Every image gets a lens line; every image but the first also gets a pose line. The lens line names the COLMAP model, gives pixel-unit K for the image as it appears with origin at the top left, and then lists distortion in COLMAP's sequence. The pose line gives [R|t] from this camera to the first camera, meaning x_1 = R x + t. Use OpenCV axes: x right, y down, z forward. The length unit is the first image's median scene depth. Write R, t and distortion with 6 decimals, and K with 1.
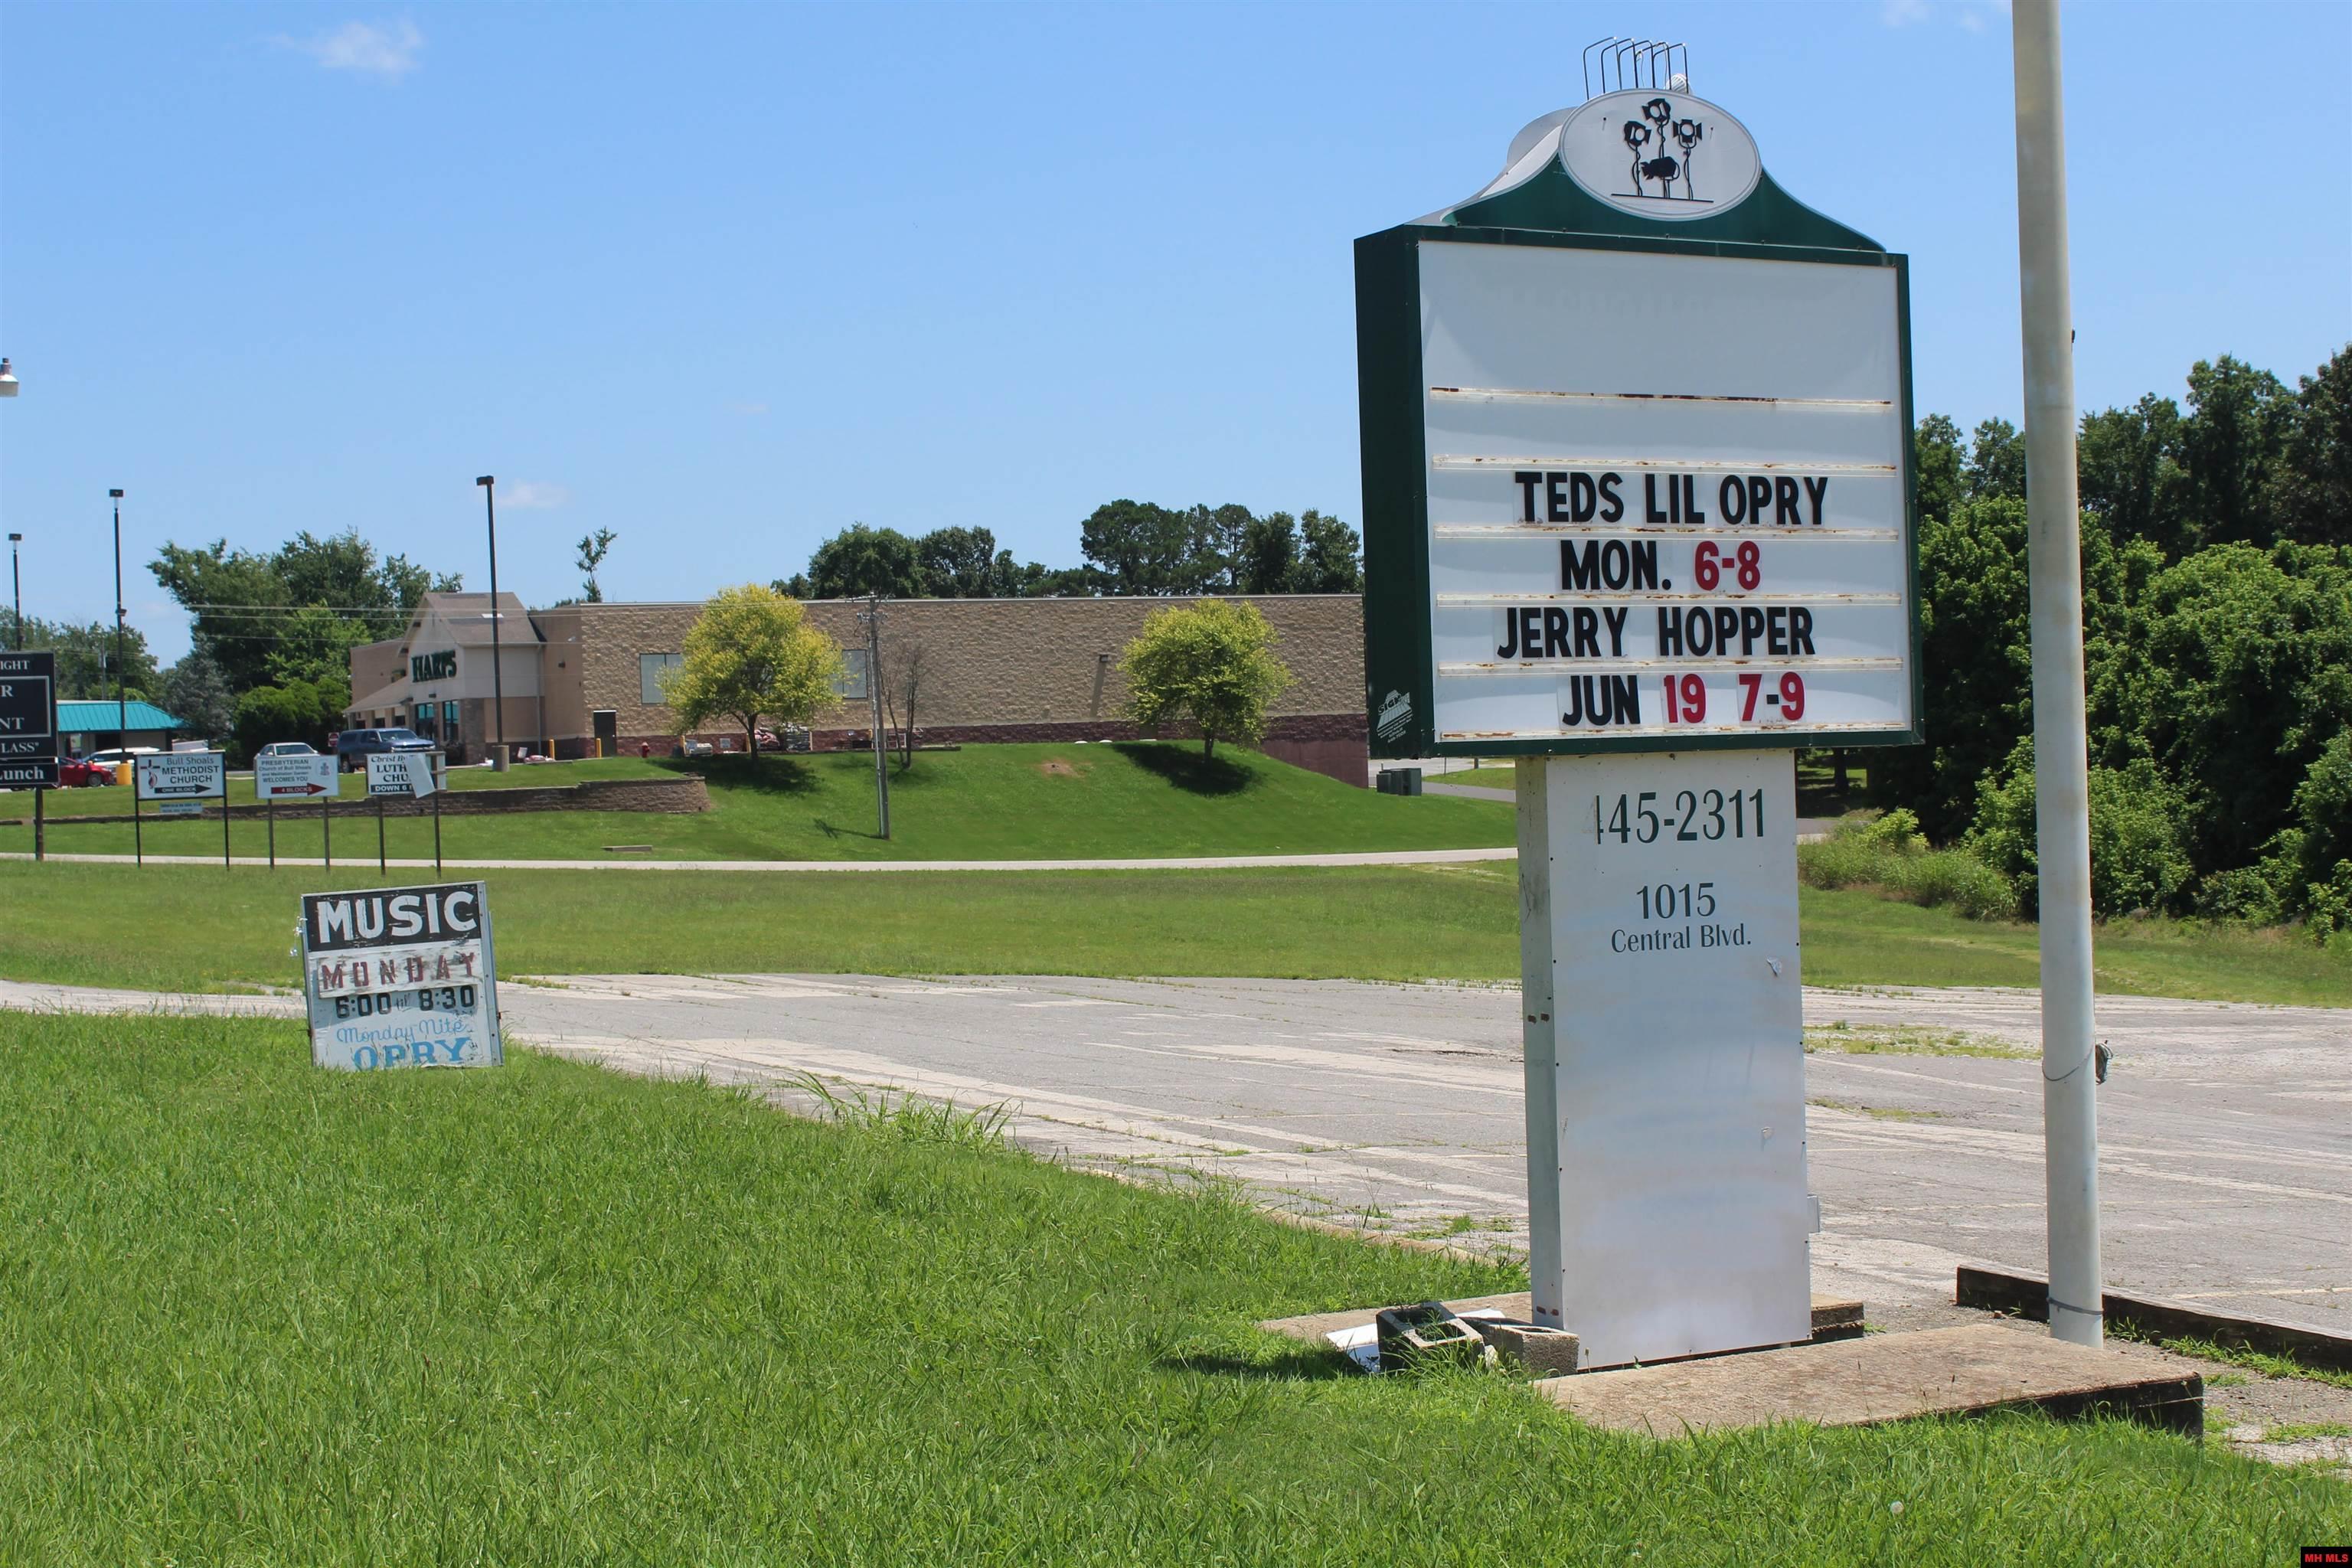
lens RADIAL K [[3399.5, 0, 1178.4], [0, 3399.5, 785.0], [0, 0, 1]] dist [-0.034670, 0.000000]
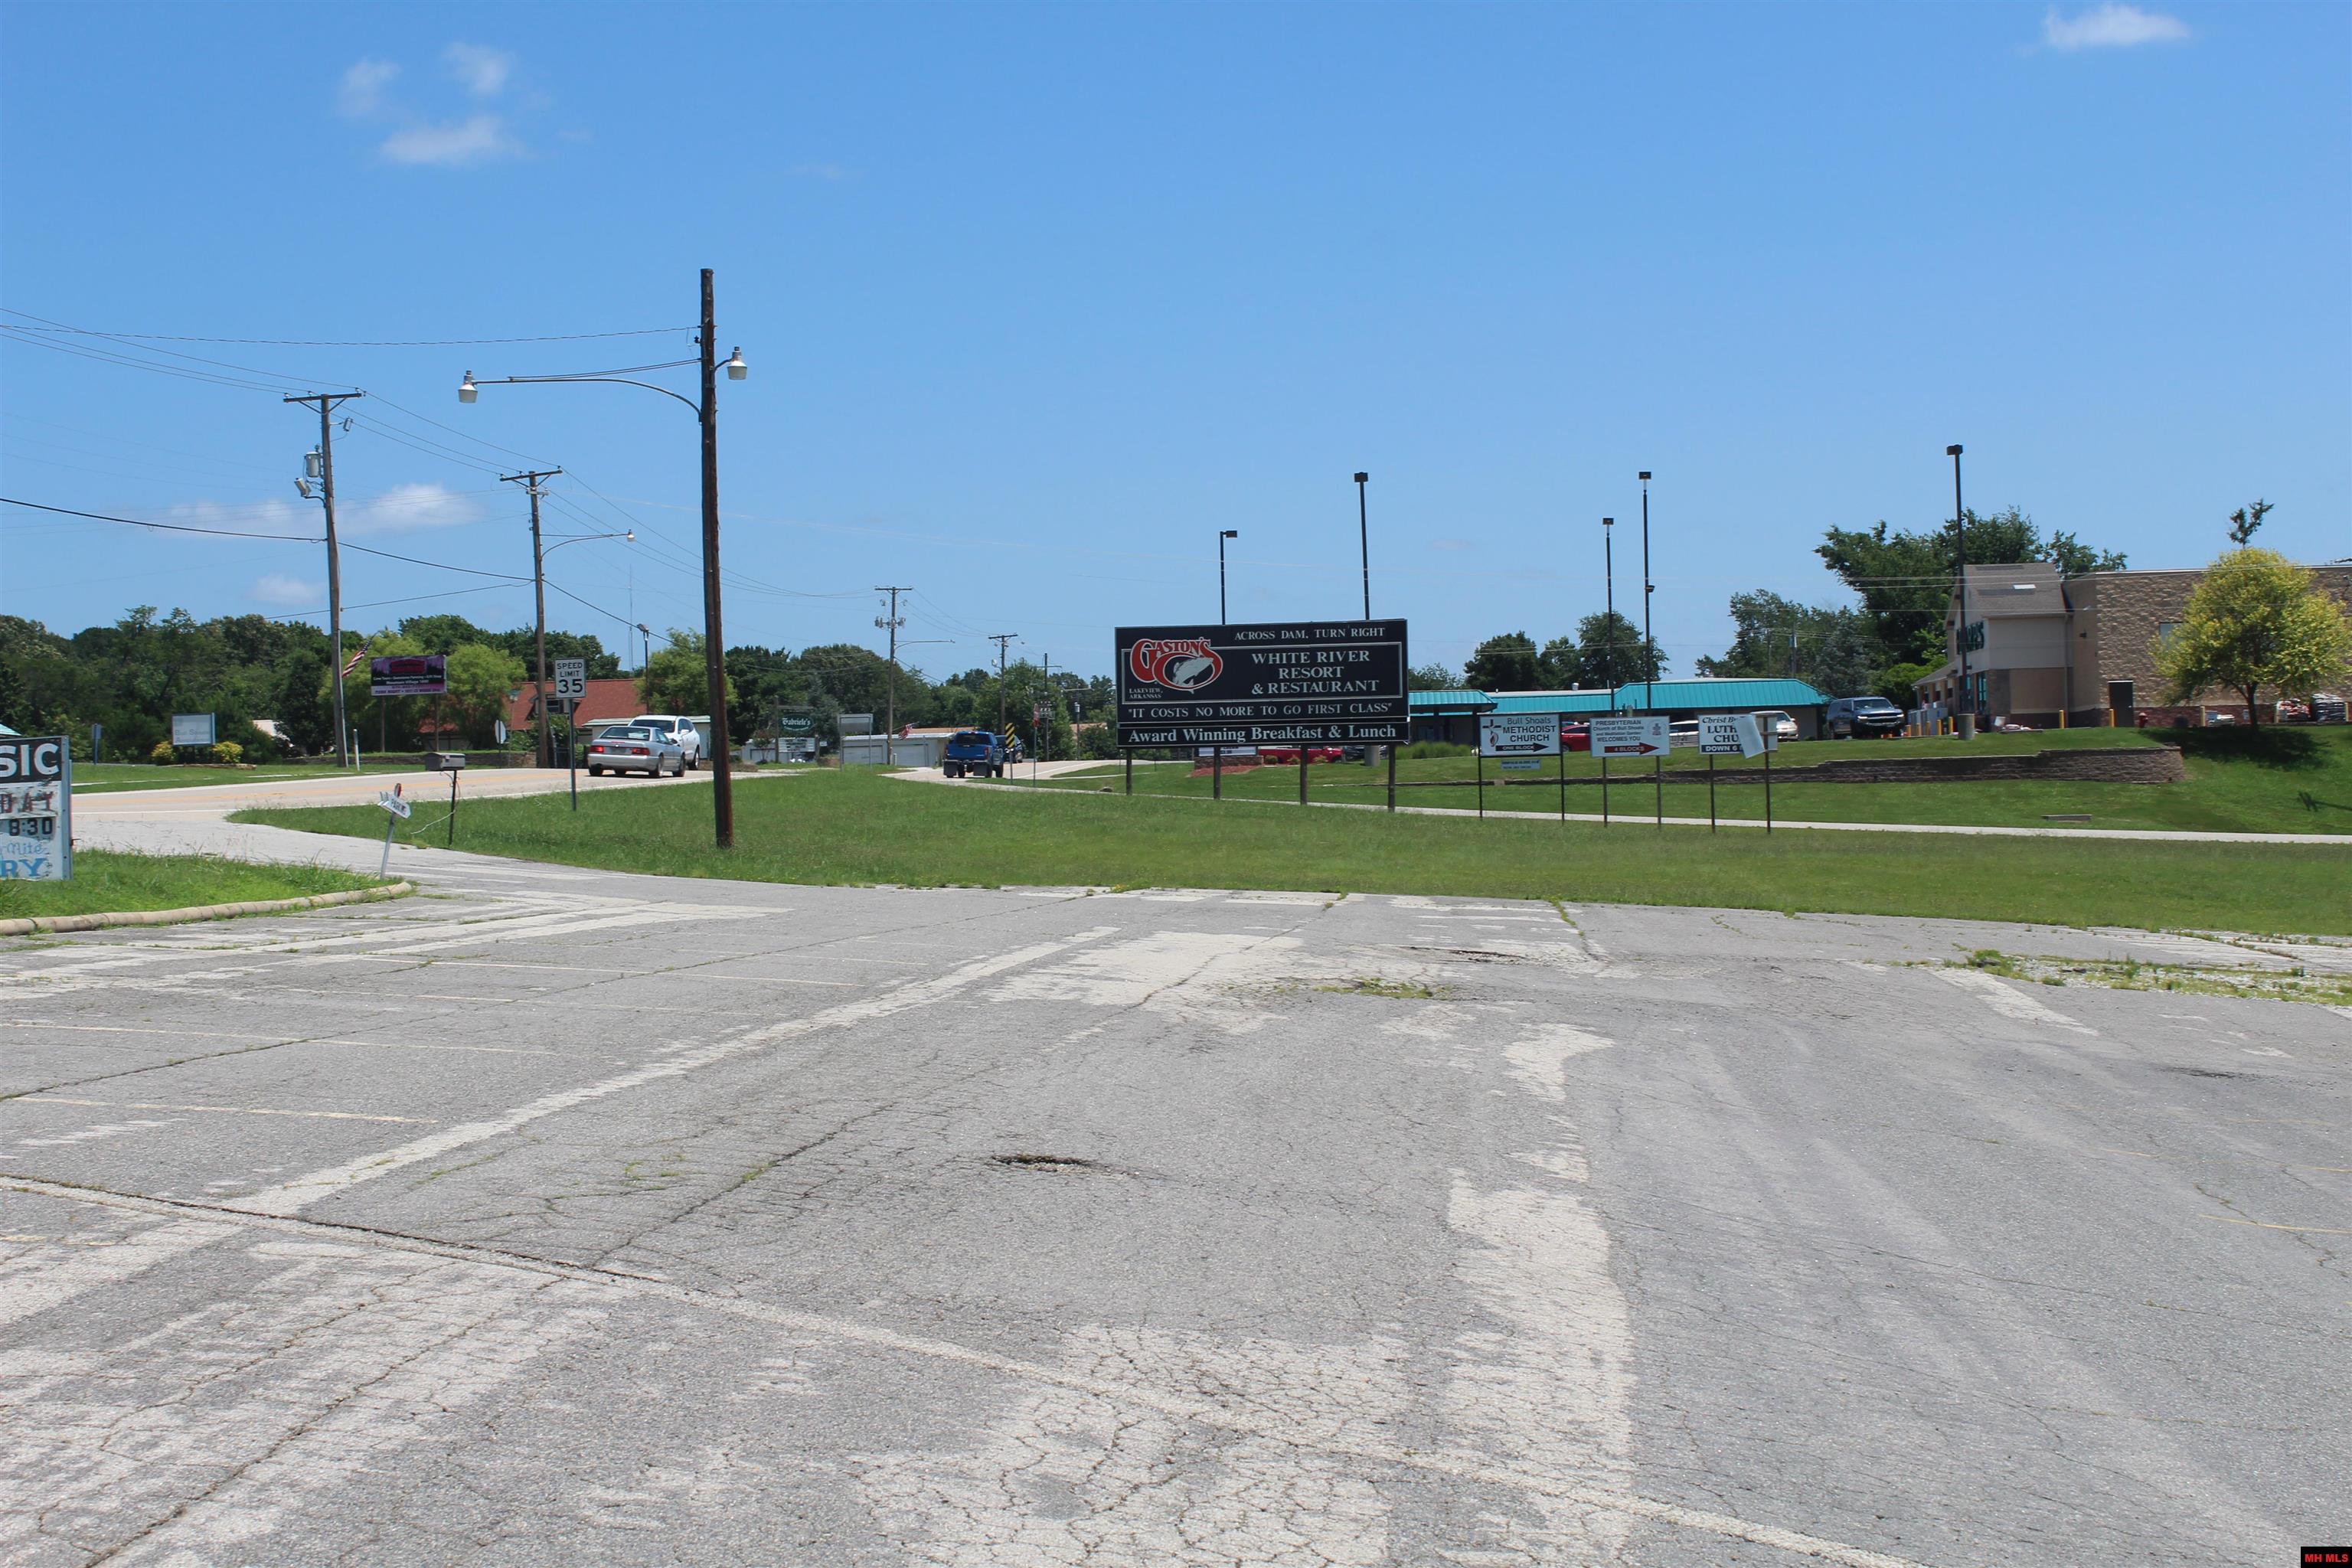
lens RADIAL K [[3399.5, 0, 1182.0], [0, 3399.5, 786.8], [0, 0, 1]] dist [-0.034670, 0.000000]
pose [[0.863000, 0.011999, -0.505061, 0.107608], [-0.009525, 0.999927, 0.007480, 0.004602], [0.505113, -0.001645, 0.863051, 0.016287]]
